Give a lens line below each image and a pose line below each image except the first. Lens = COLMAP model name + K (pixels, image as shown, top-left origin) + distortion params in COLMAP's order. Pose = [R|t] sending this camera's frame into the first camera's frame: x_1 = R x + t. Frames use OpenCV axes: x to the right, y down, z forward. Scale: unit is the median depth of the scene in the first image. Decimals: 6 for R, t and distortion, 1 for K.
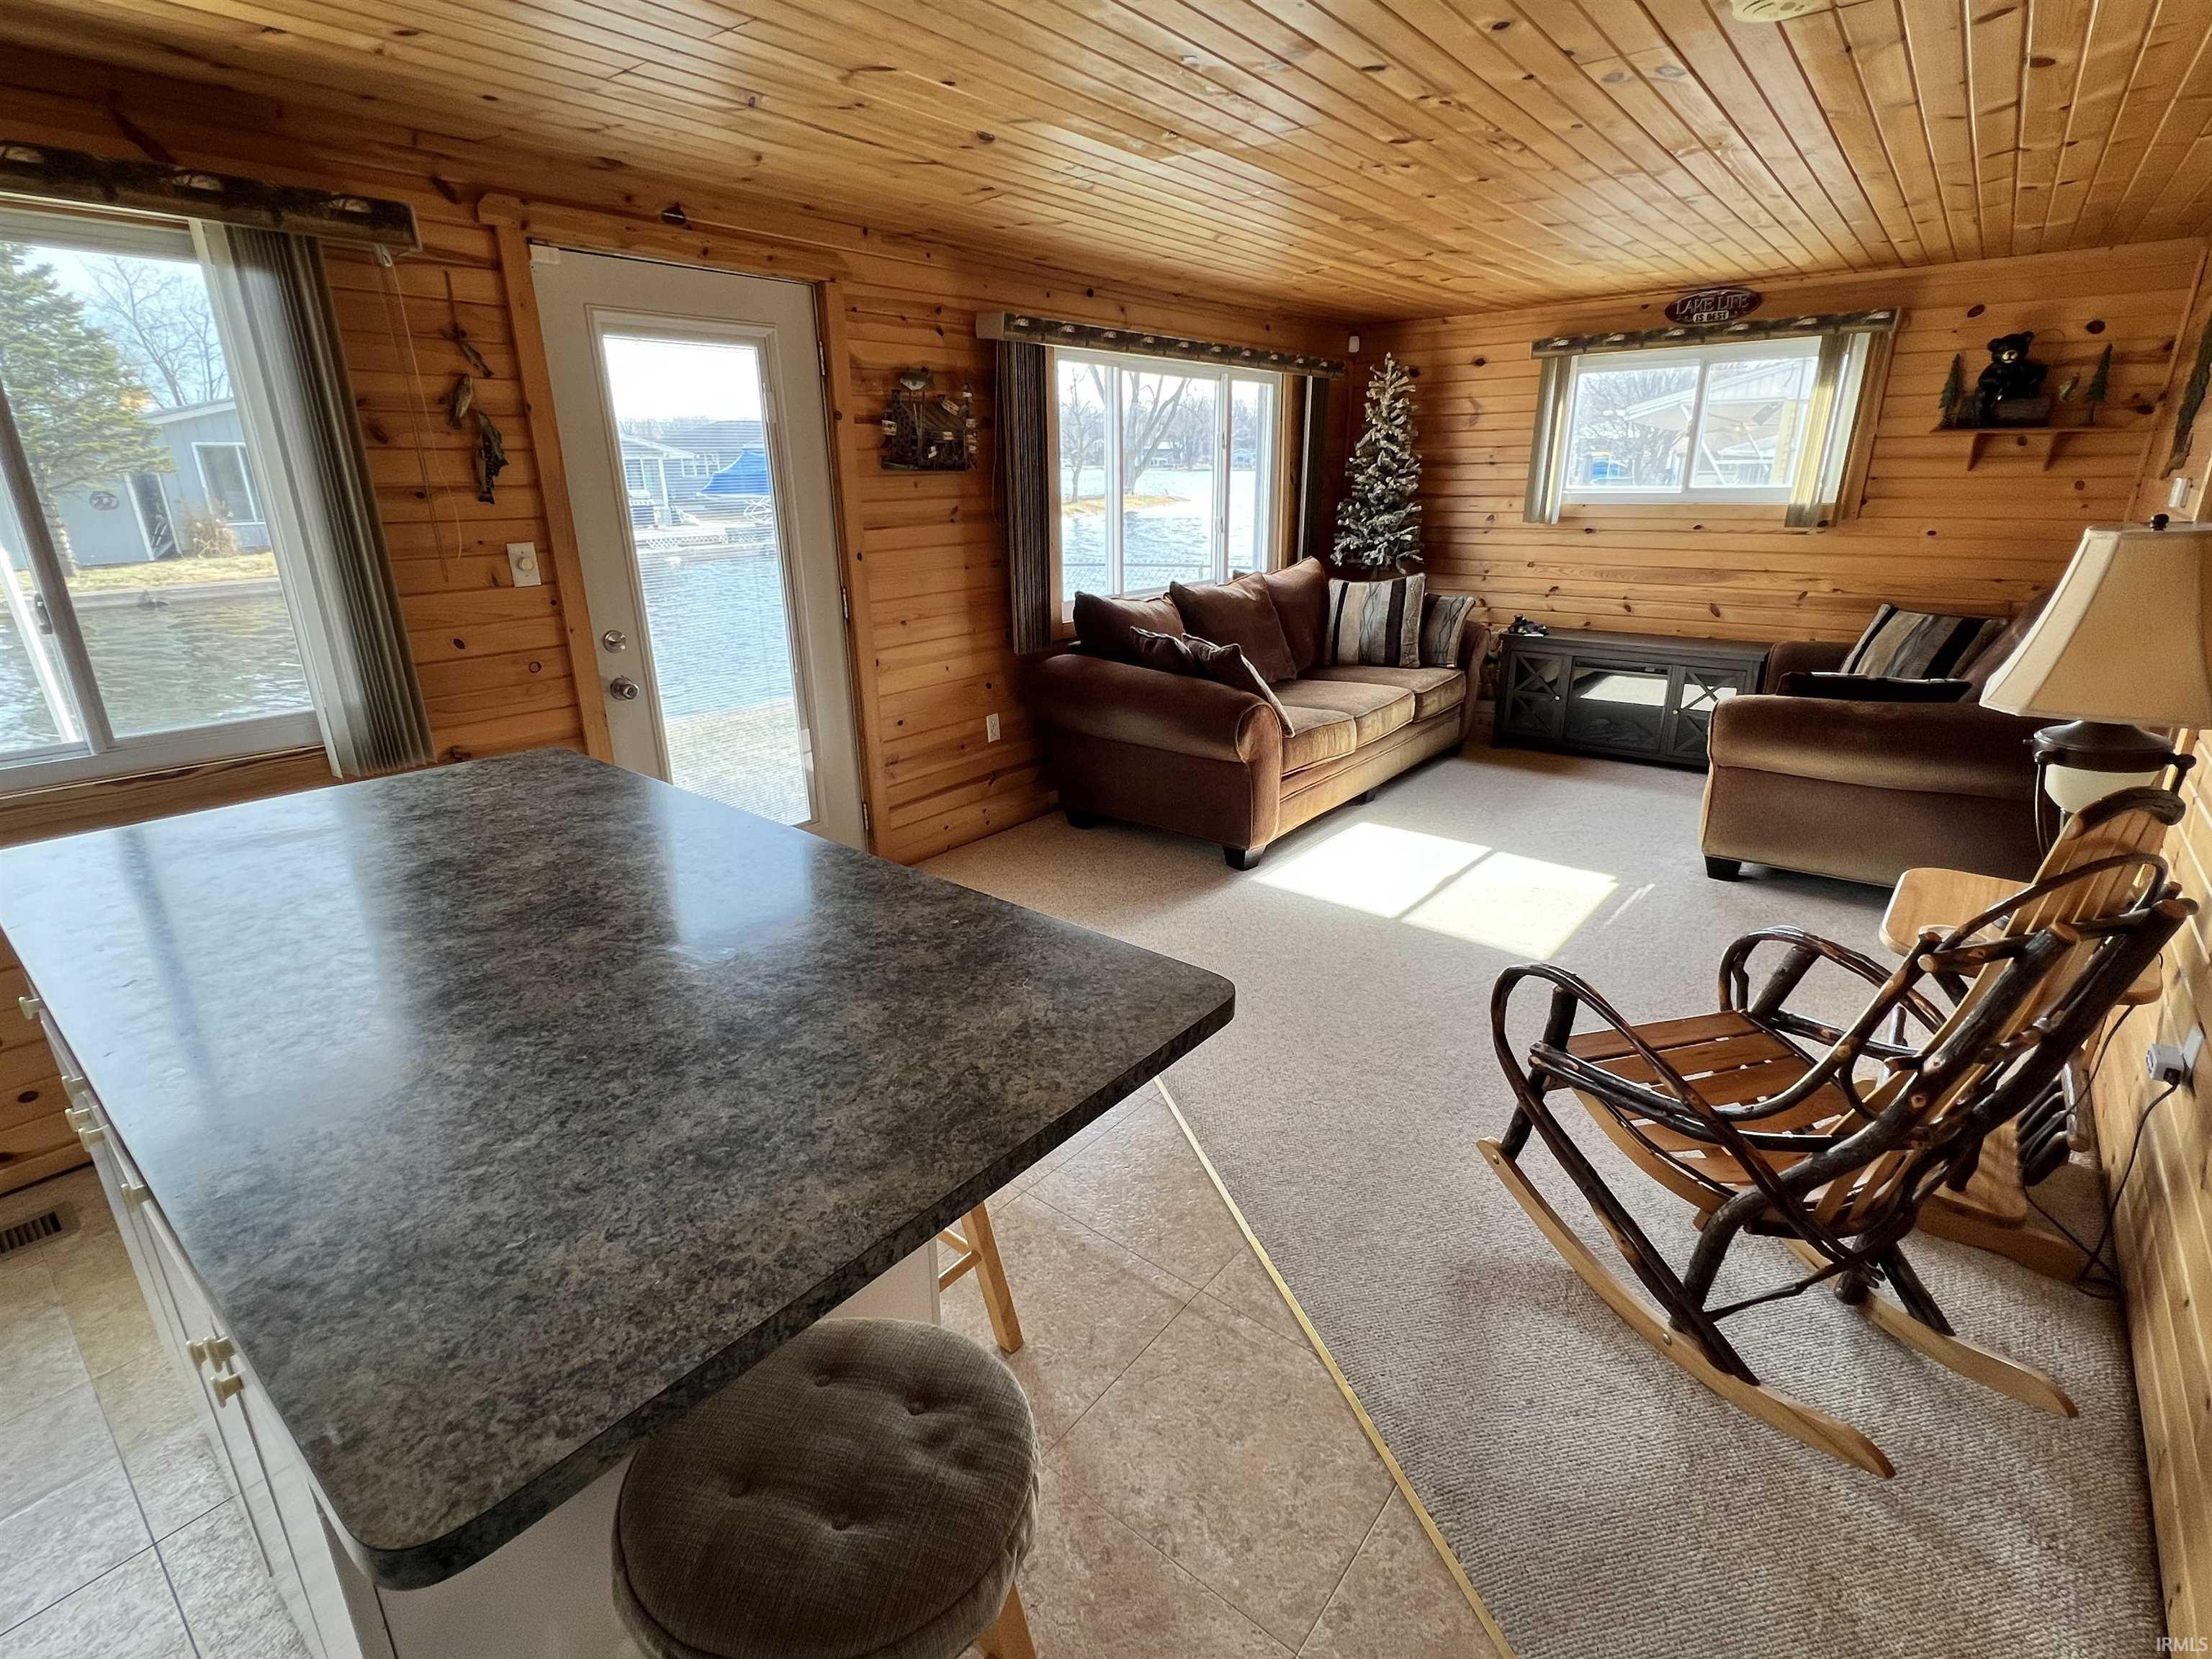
lens RADIAL K [[1046.1, 0, 1100.4], [0, 1046.1, 827.2], [0, 0, 1]] dist [-0.002810, 0.000864]
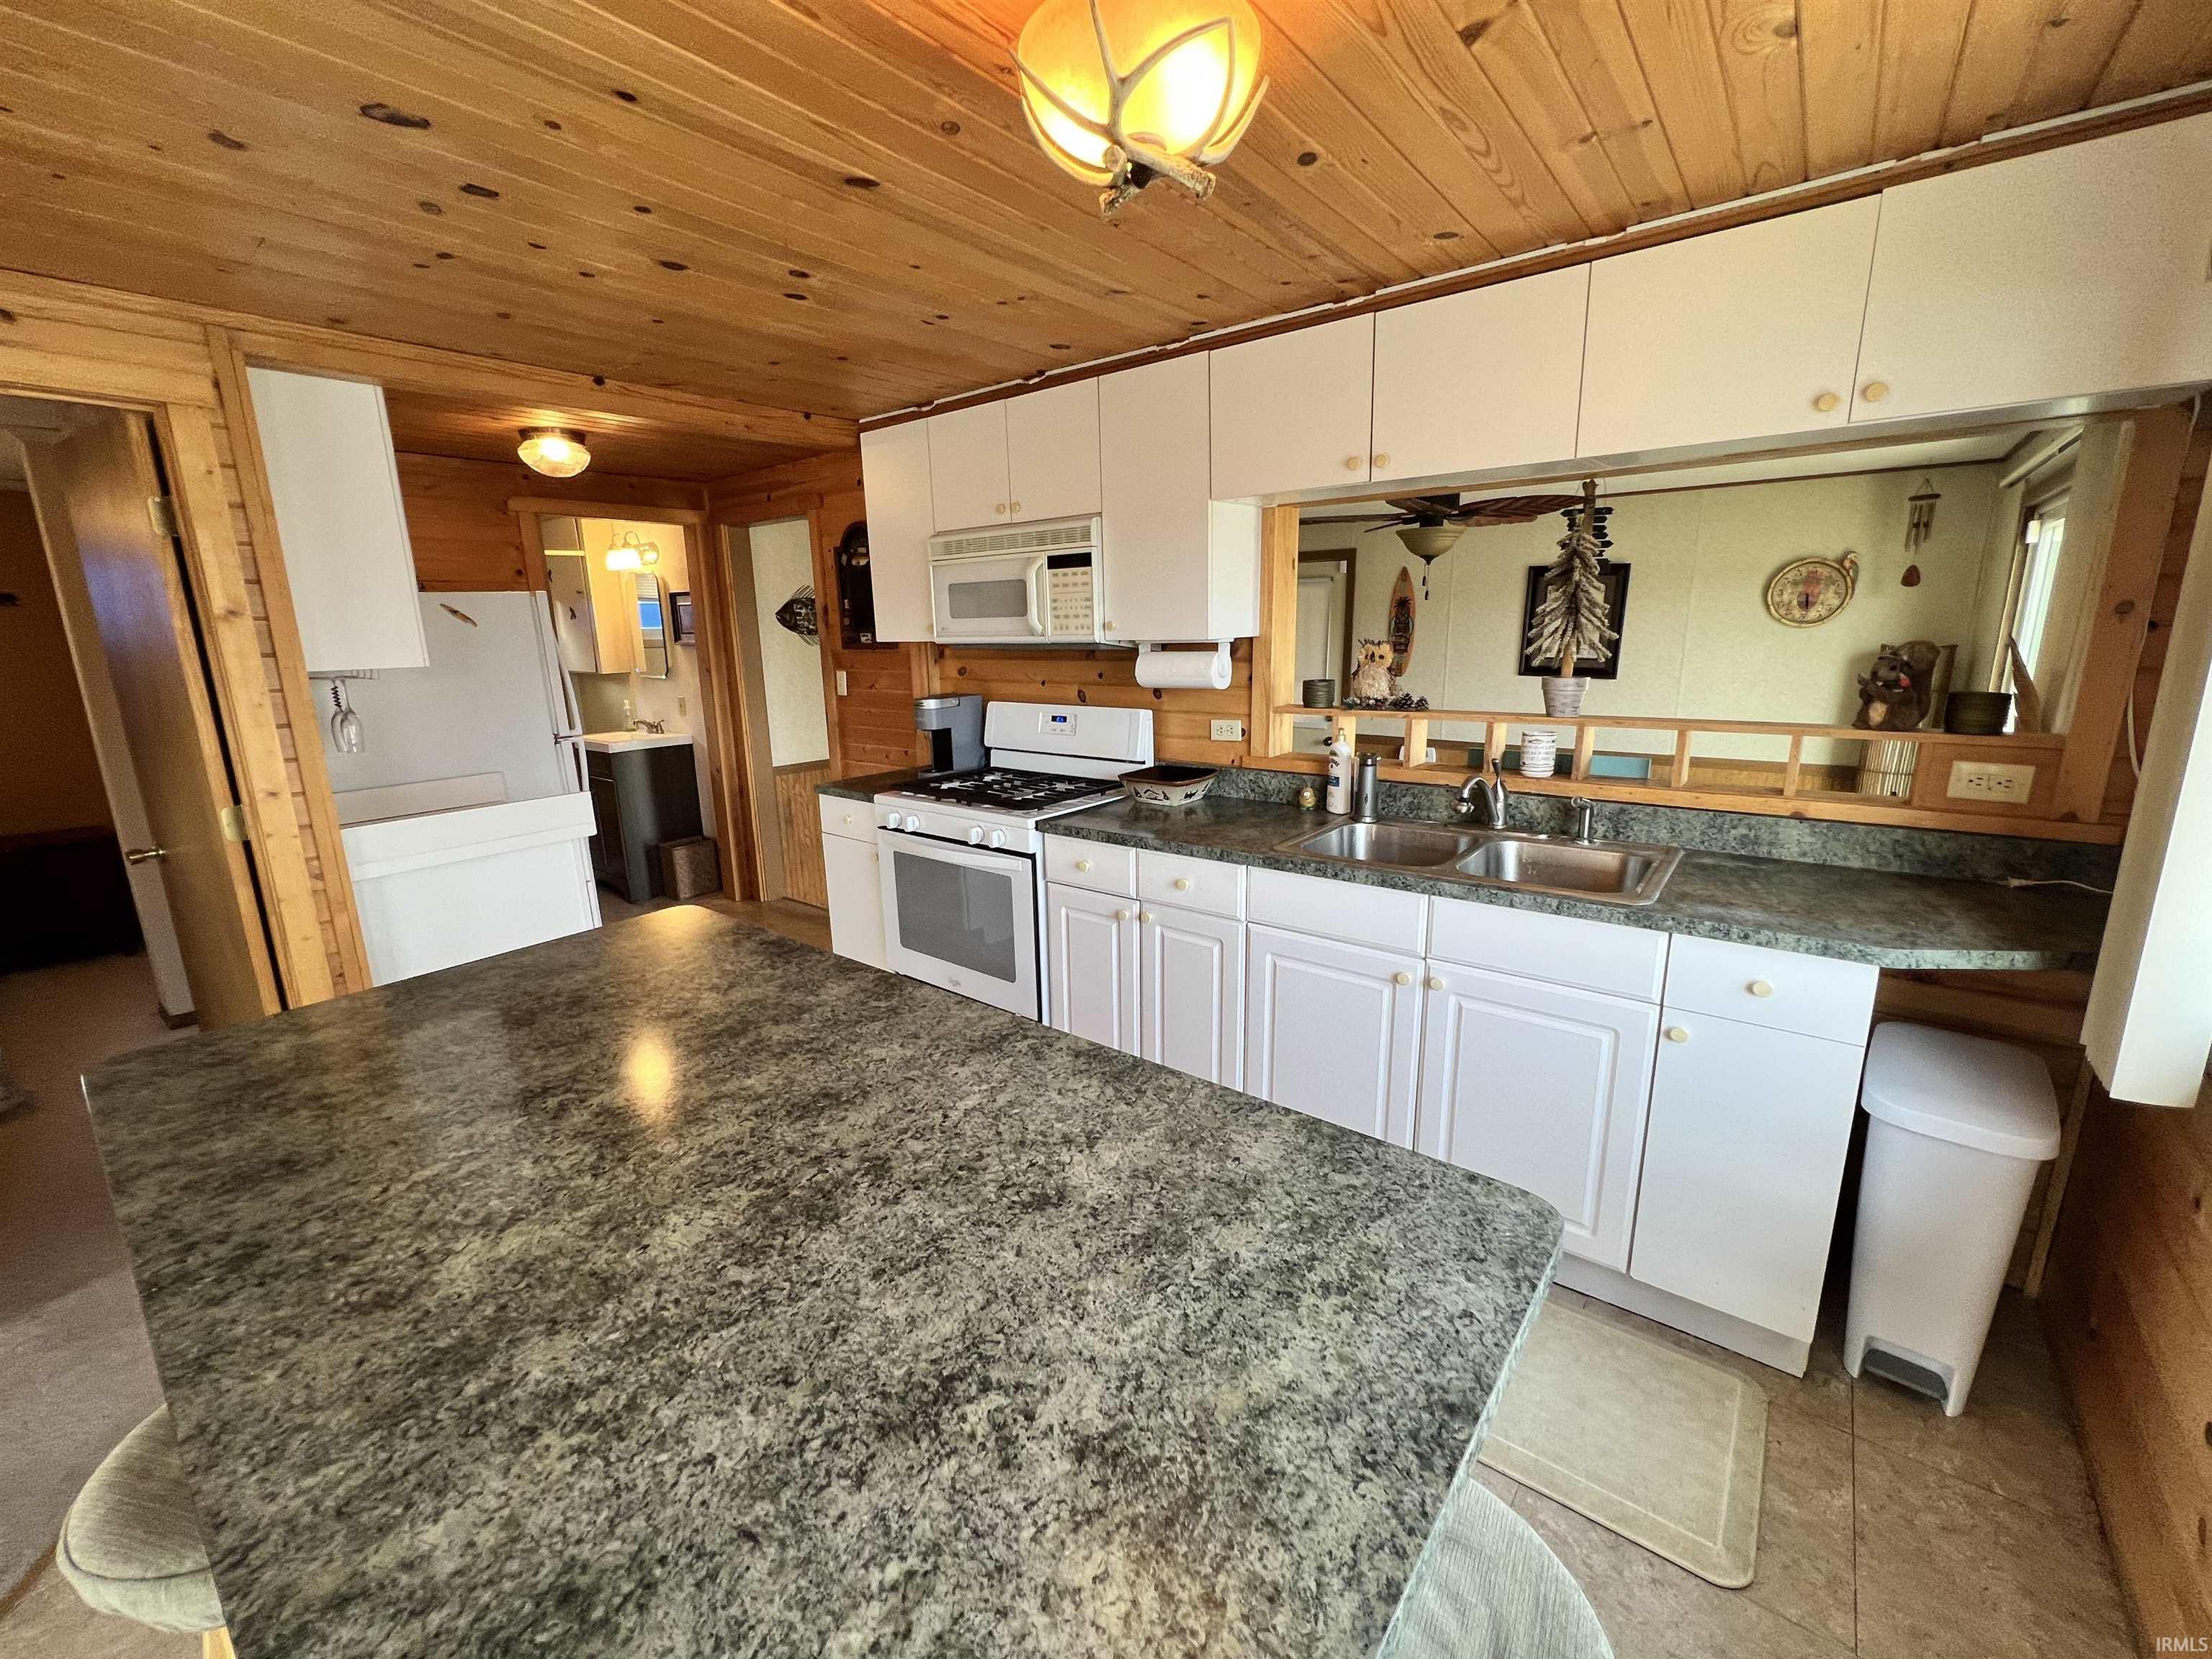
lens RADIAL K [[897.2, 0, 1102.5], [0, 897.2, 824.0], [0, 0, 1]] dist [-0.002357, 0.000481]
pose [[-0.999672, 0.025625, 0.000076, -0.297974], [0.021821, 0.849703, 0.526810, -0.172280], [0.013435, 0.526639, -0.849983, 0.495158]]
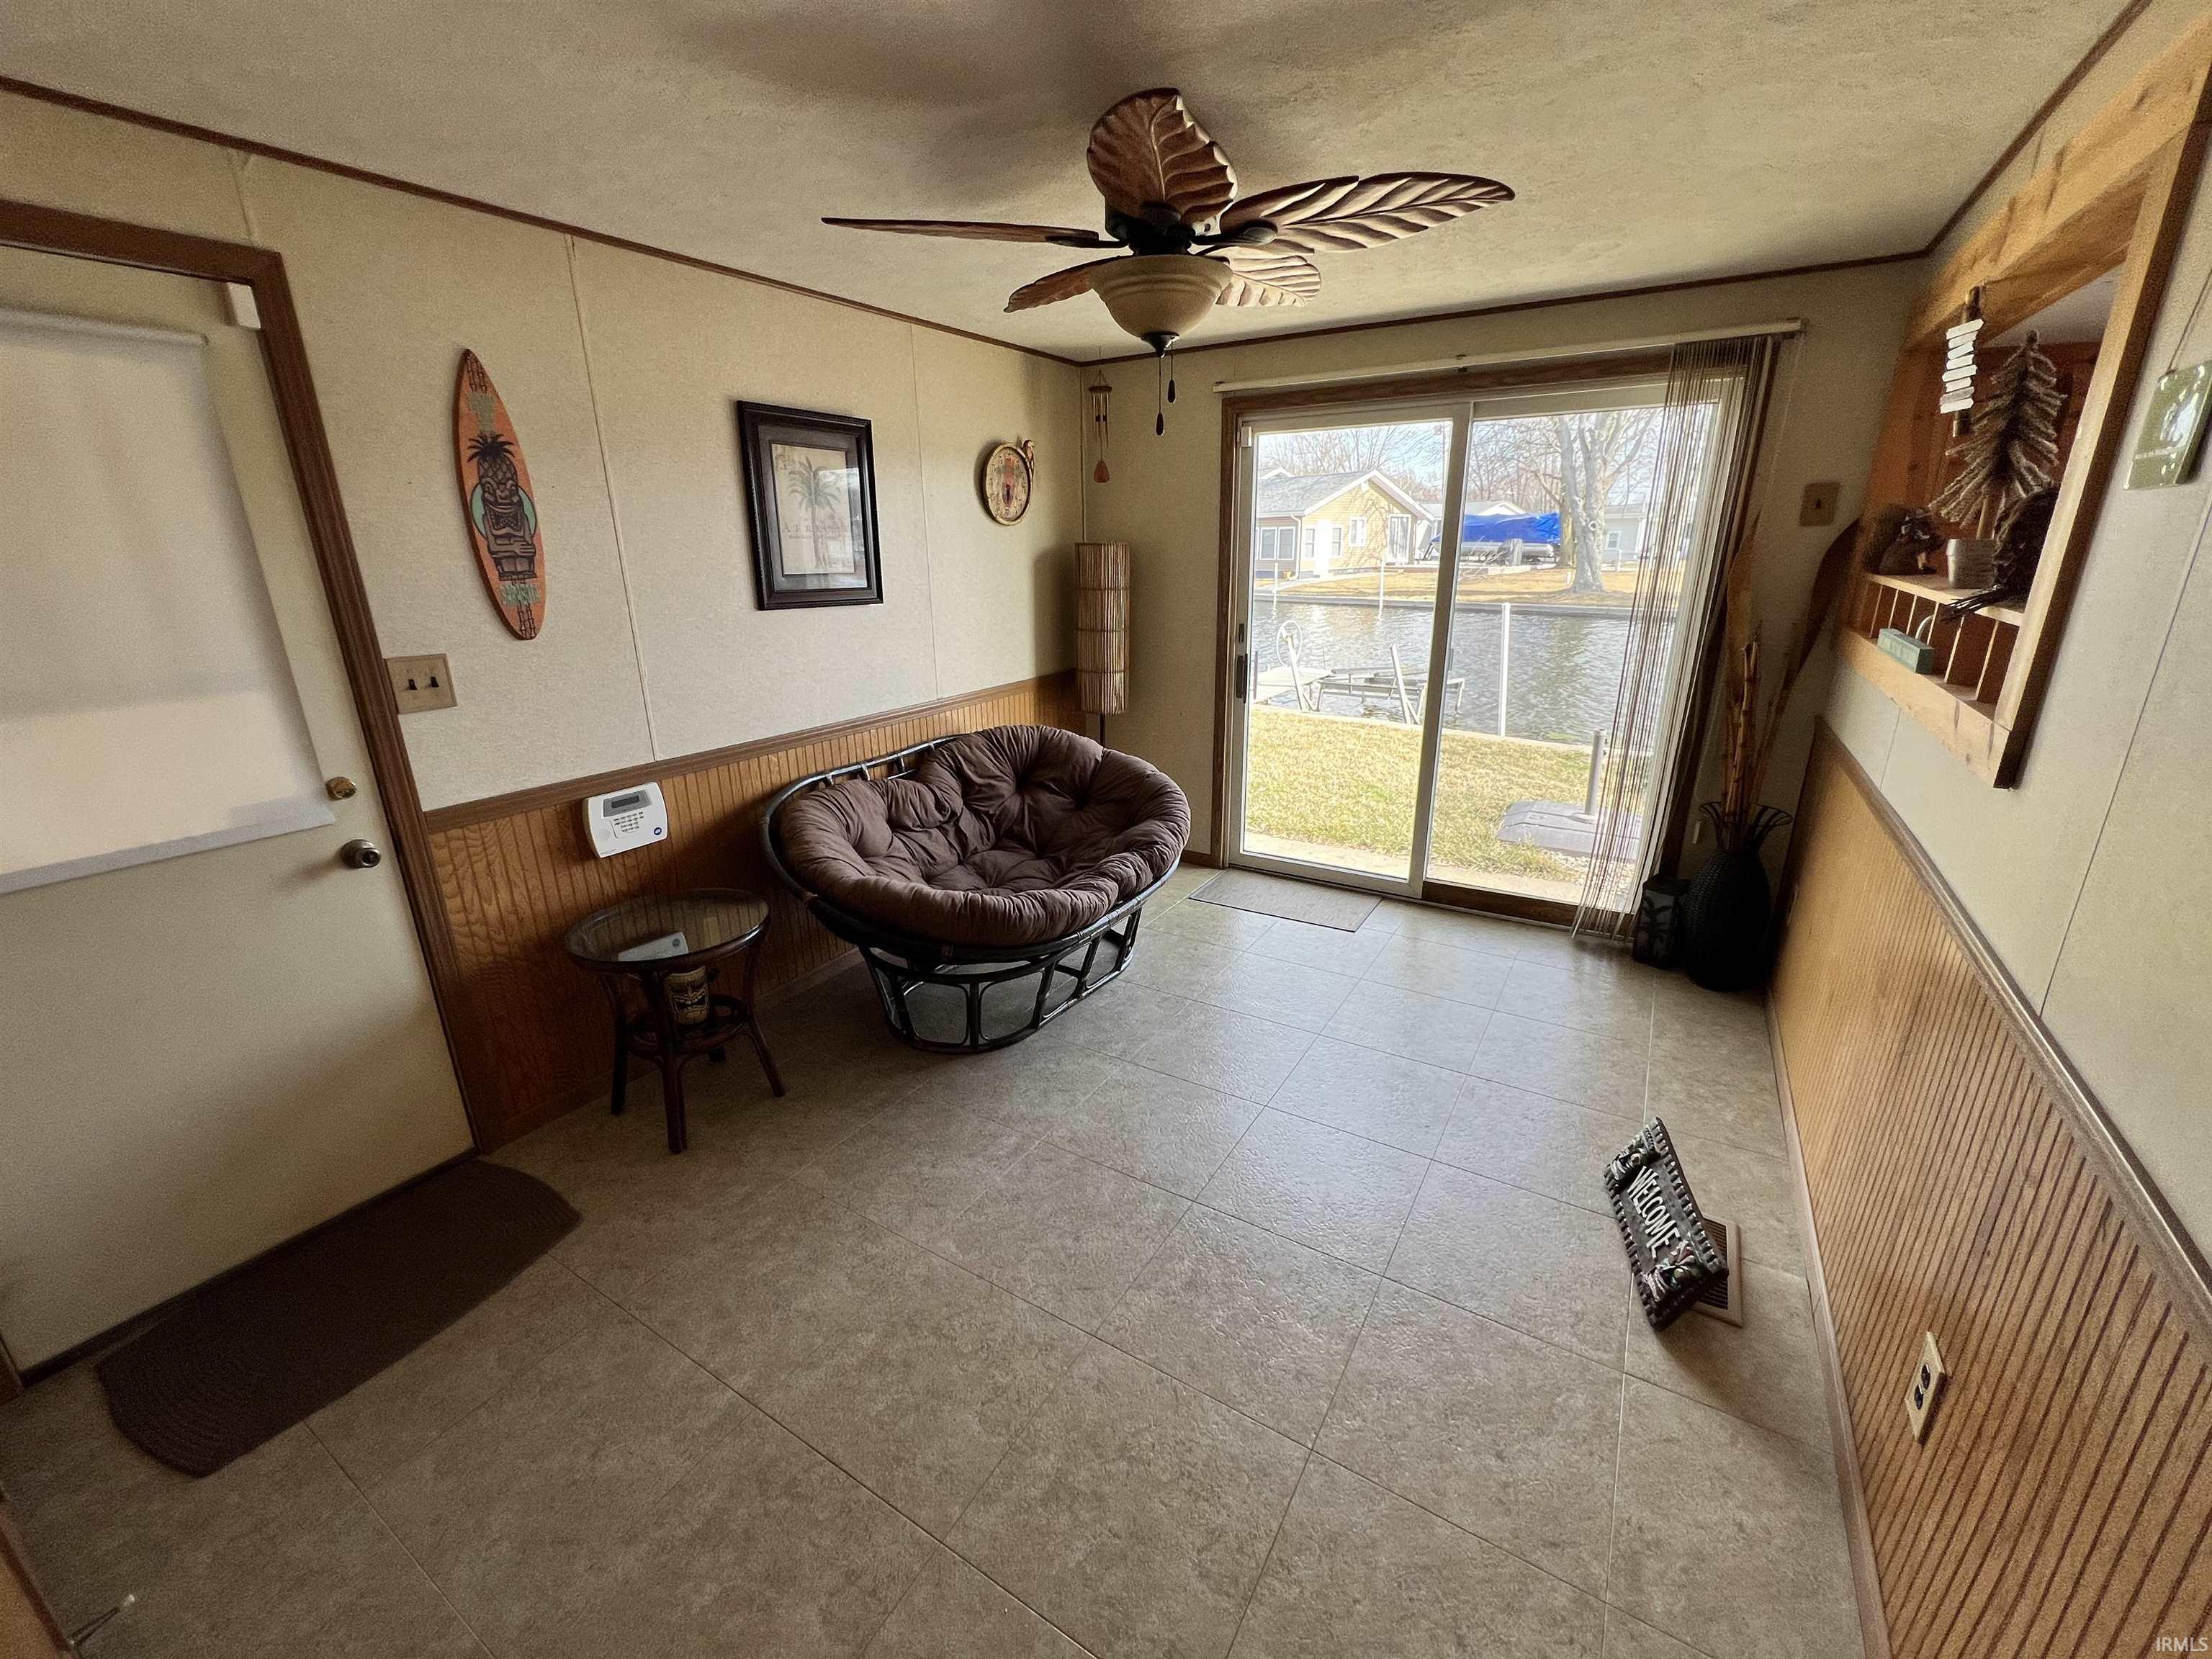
lens RADIAL K [[901.2, 0, 1102.7], [0, 901.2, 824.8], [0, 0, 1]] dist [-0.002412, 0.000092]
pose [[0.122418, 0.305710, -0.944222, -0.168148], [-0.311153, 0.915236, 0.255984, 0.193642], [0.942442, 0.262460, 0.207164, -0.466969]]
